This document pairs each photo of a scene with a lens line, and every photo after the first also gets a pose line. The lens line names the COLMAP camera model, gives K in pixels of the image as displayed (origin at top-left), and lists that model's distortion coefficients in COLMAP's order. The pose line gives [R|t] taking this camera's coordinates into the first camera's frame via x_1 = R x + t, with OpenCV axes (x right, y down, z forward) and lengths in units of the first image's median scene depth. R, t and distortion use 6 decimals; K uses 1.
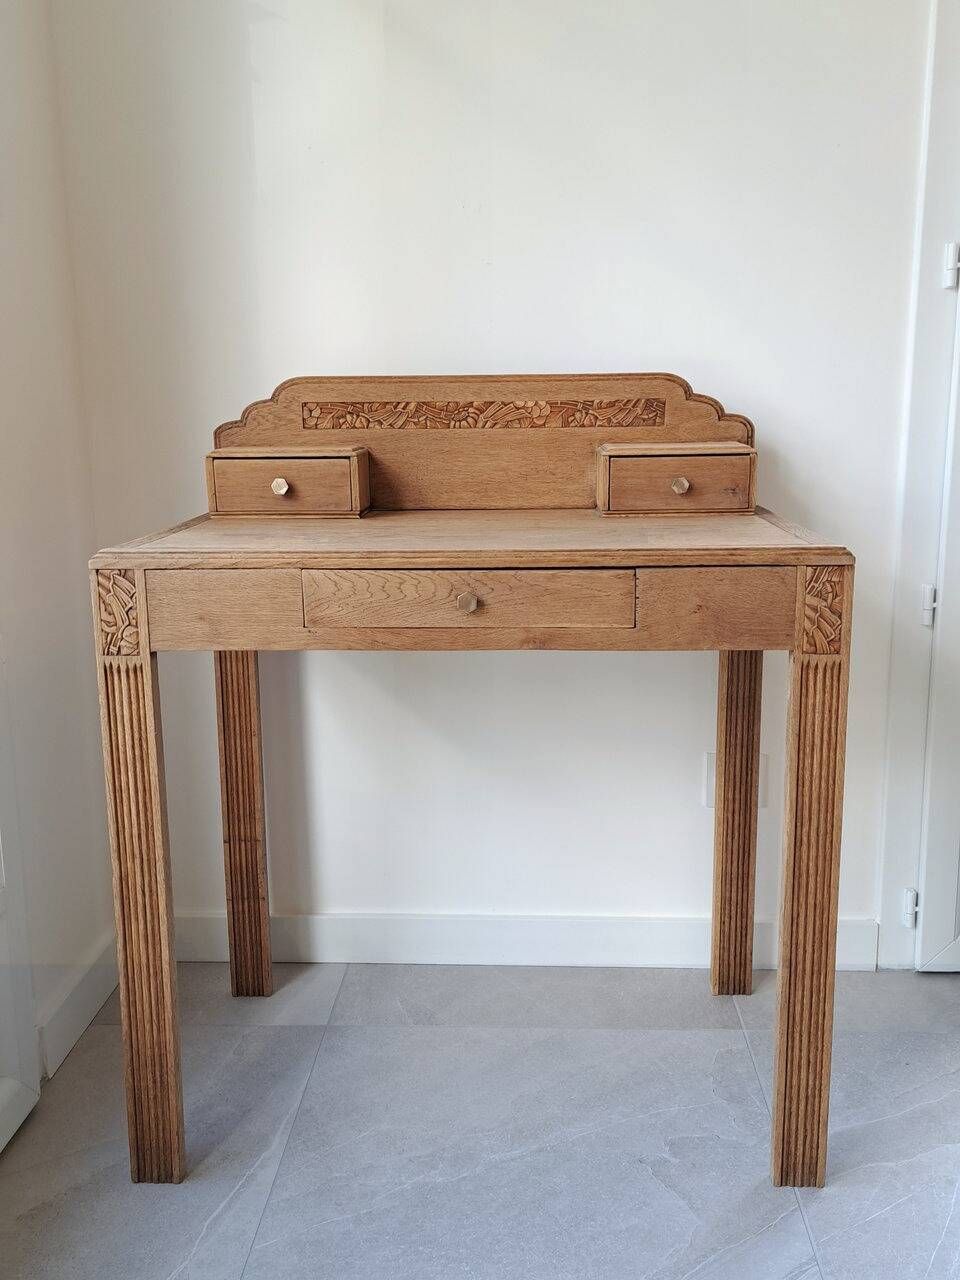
lens RADIAL K [[1220.7, 0, 488.4], [0, 1220.7, 668.3], [0, 0, 1]] dist [0.092052, 0.000000]
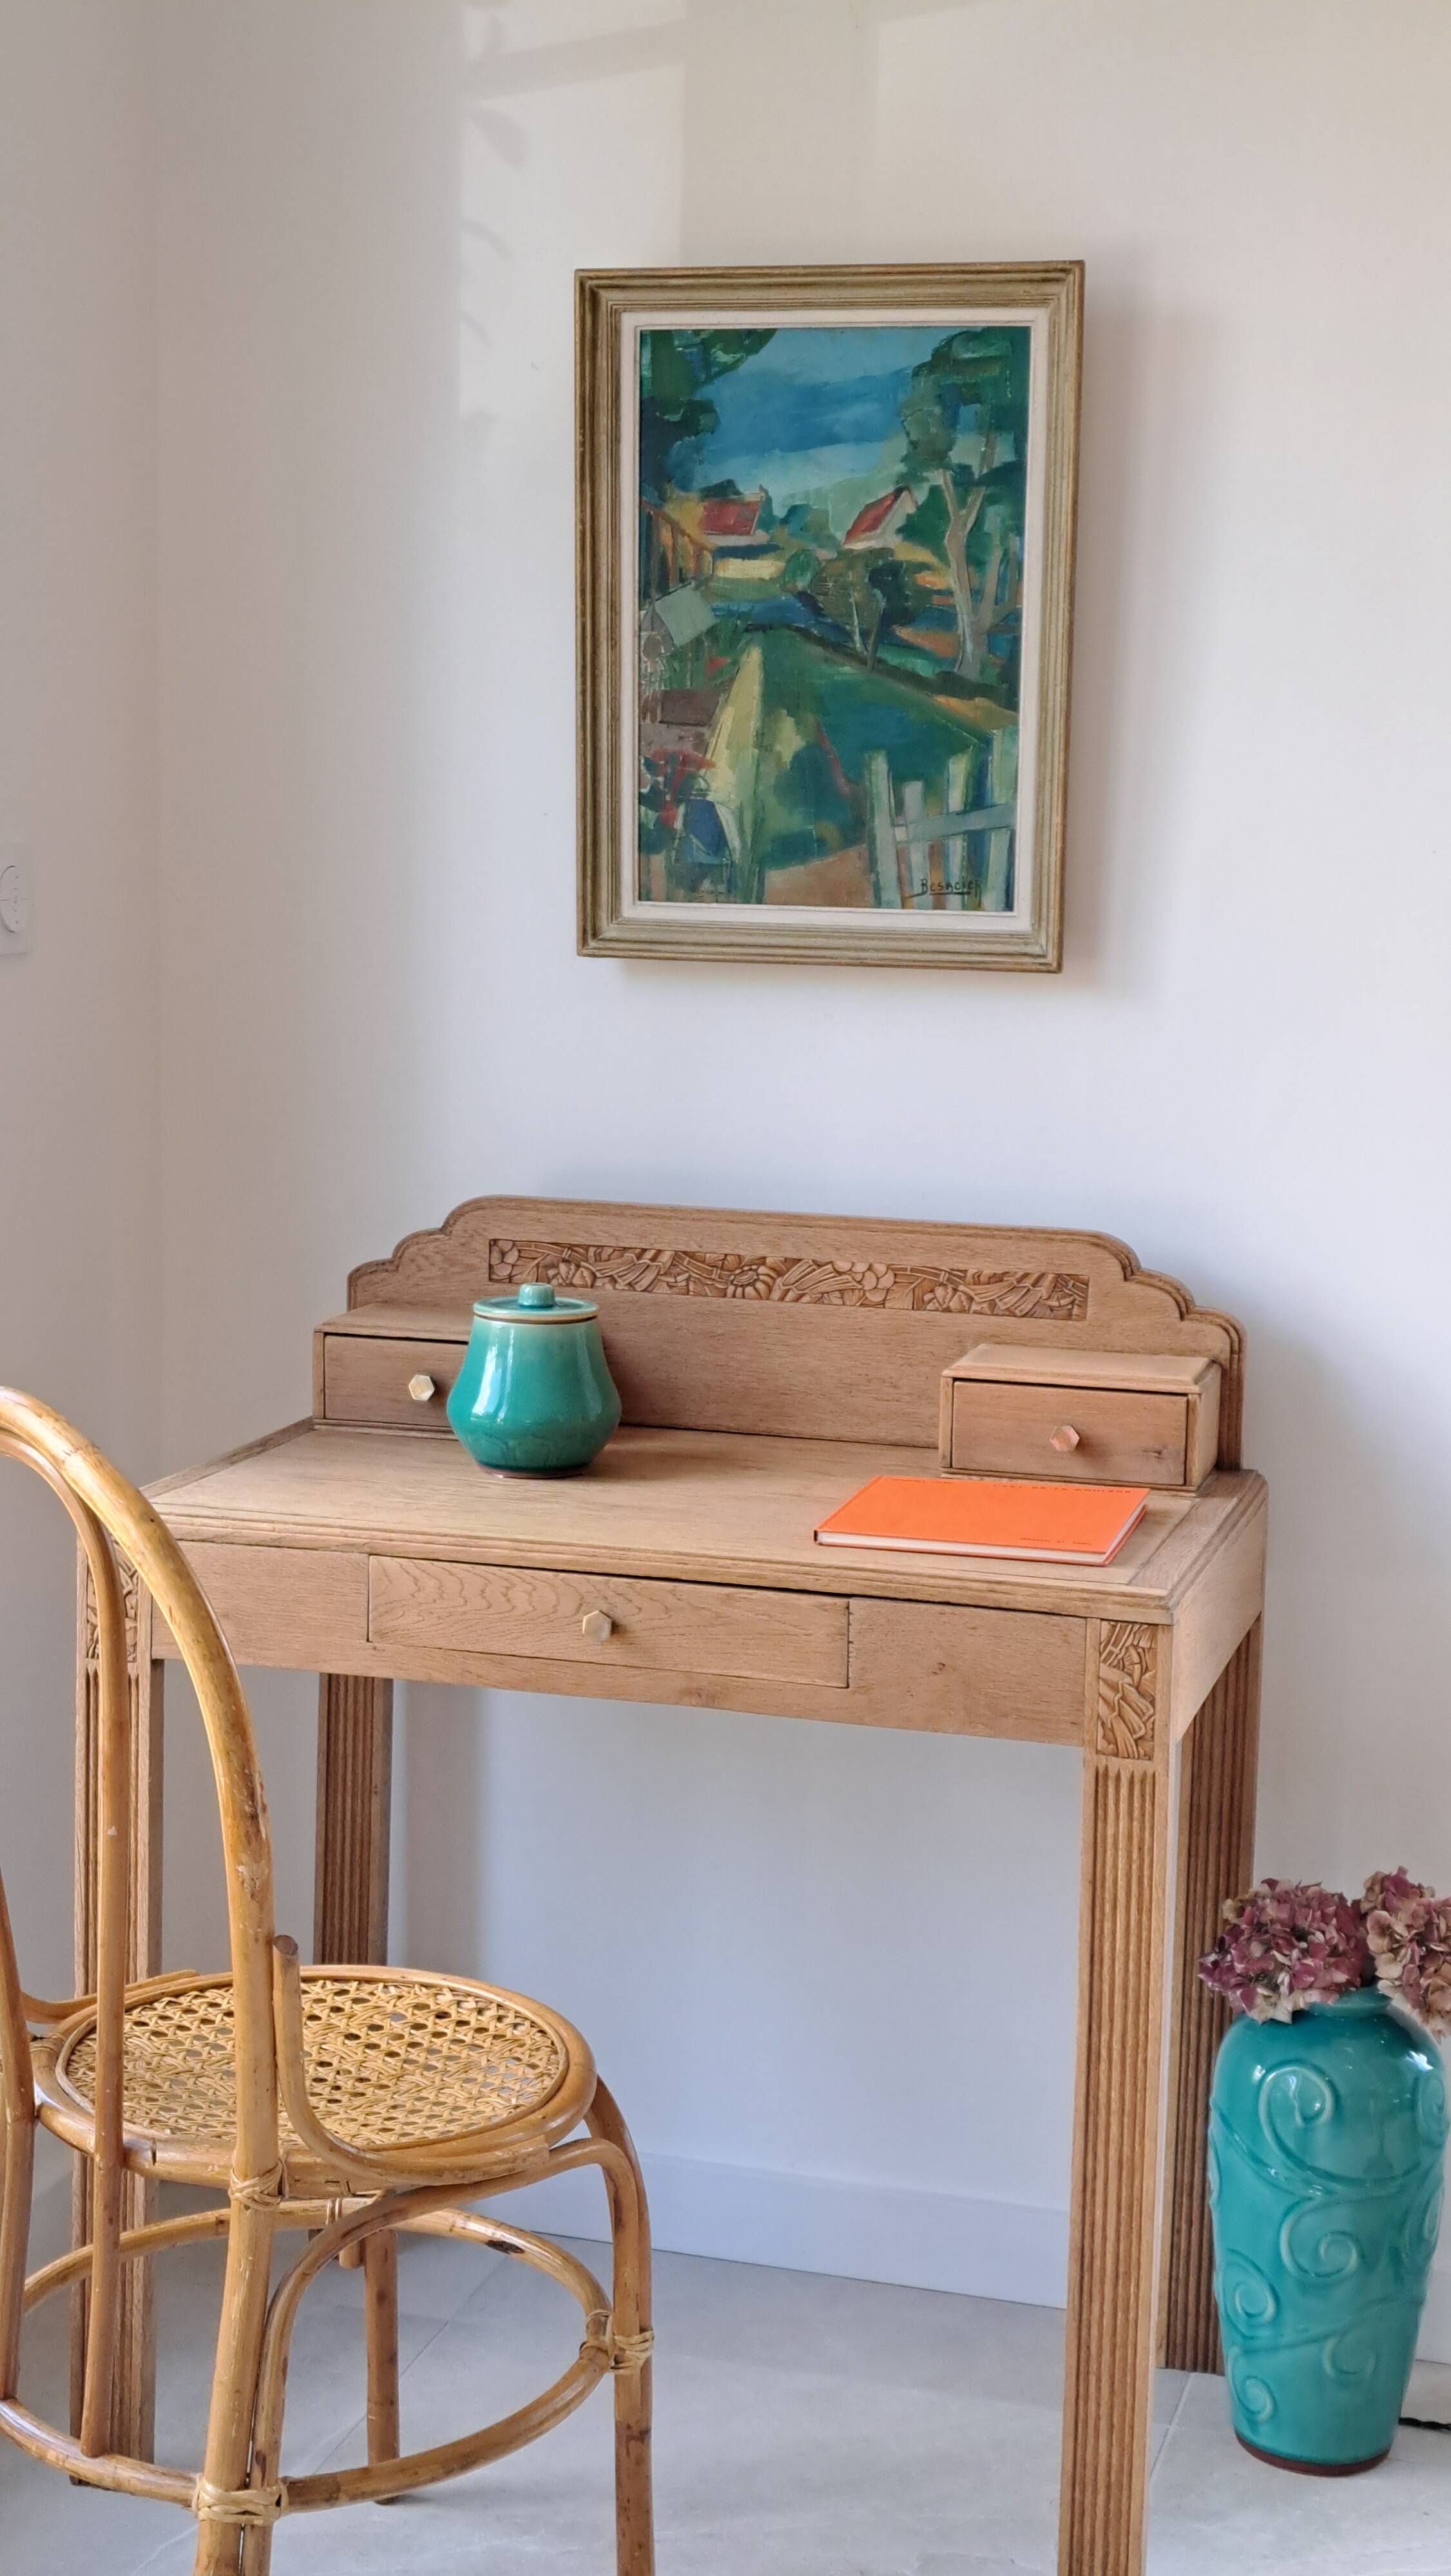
lens RADIAL K [[3727.0, 0, 714.6], [0, 3727.0, 1222.8], [0, 0, 1]] dist [0.093793, 0.000000]
pose [[0.969835, 0.064803, -0.234990, 0.383446], [-0.087386, 0.992369, -0.086988, -0.076257], [0.227560, 0.104899, 0.968098, -0.738462]]
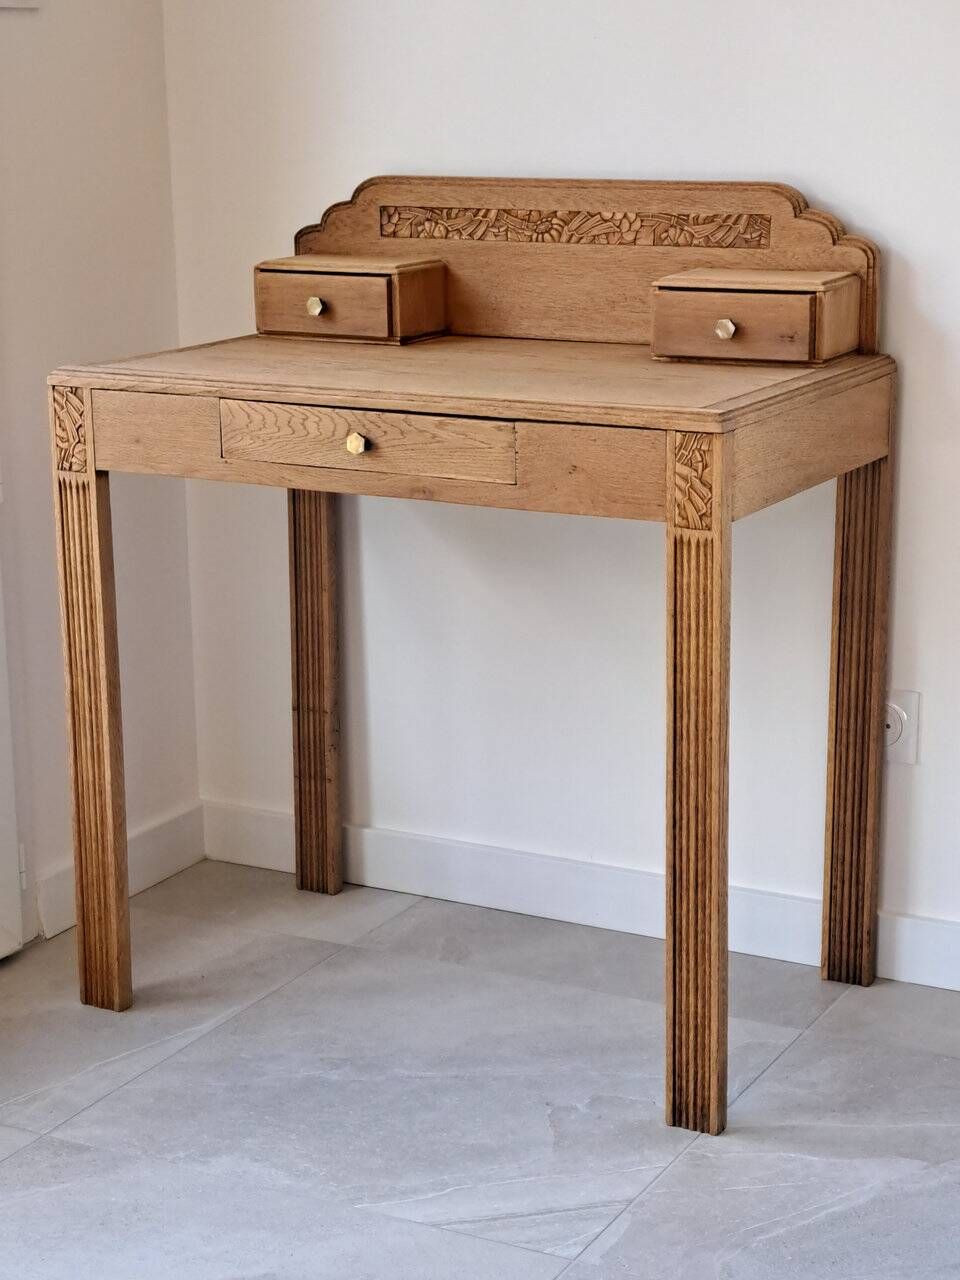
lens RADIAL K [[2464.1, 0, 492.7], [0, 2464.1, 704.2], [0, 0, 1]] dist [0.164295, 0.000000]
pose [[0.895307, 0.117170, -0.429763, 0.718085], [-0.096871, 0.992909, 0.068898, 0.004510], [0.434789, -0.020054, 0.900309, -0.552803]]
